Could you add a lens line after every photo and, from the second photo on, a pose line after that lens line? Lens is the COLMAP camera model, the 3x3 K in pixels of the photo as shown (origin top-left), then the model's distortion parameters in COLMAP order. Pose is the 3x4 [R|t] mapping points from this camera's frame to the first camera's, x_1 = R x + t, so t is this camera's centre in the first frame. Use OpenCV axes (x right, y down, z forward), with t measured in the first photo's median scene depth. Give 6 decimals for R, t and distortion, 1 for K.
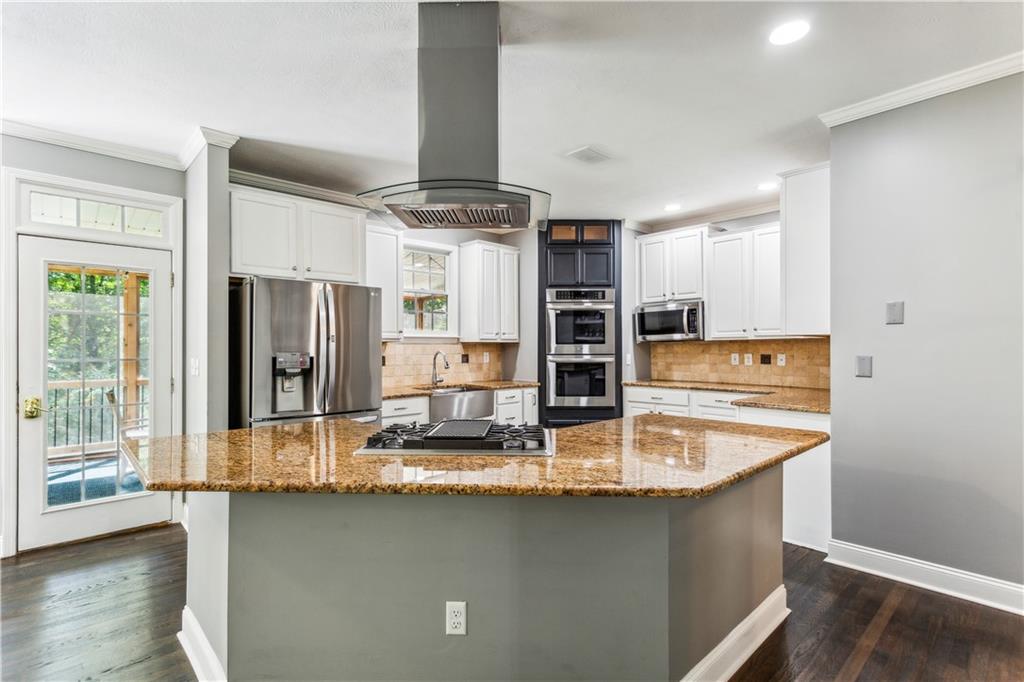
lens RADIAL K [[501.4, 0, 505.8], [0, 501.4, 345.6], [0, 0, 1]] dist [-0.001807, 0.000664]
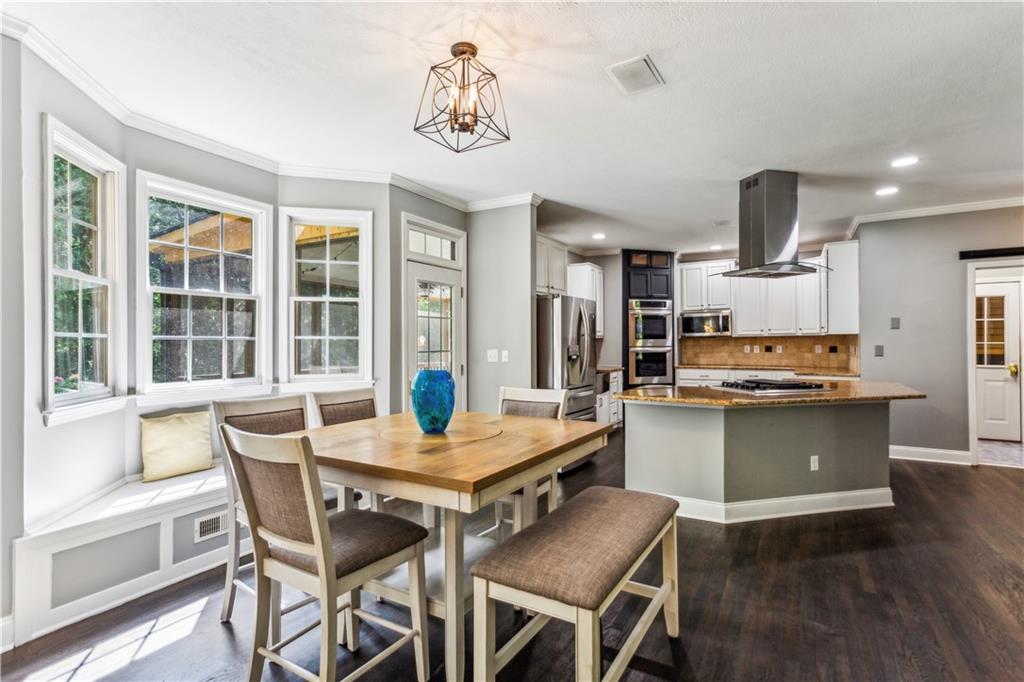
lens RADIAL K [[501.4, 0, 516.0], [0, 501.4, 337.6], [0, 0, 1]] dist [-0.001807, 0.000664]
pose [[0.954063, -0.000709, 0.299604, -0.641968], [0.002491, 0.999981, -0.005564, -0.000916], [-0.299595, 0.006055, 0.954047, -0.229043]]
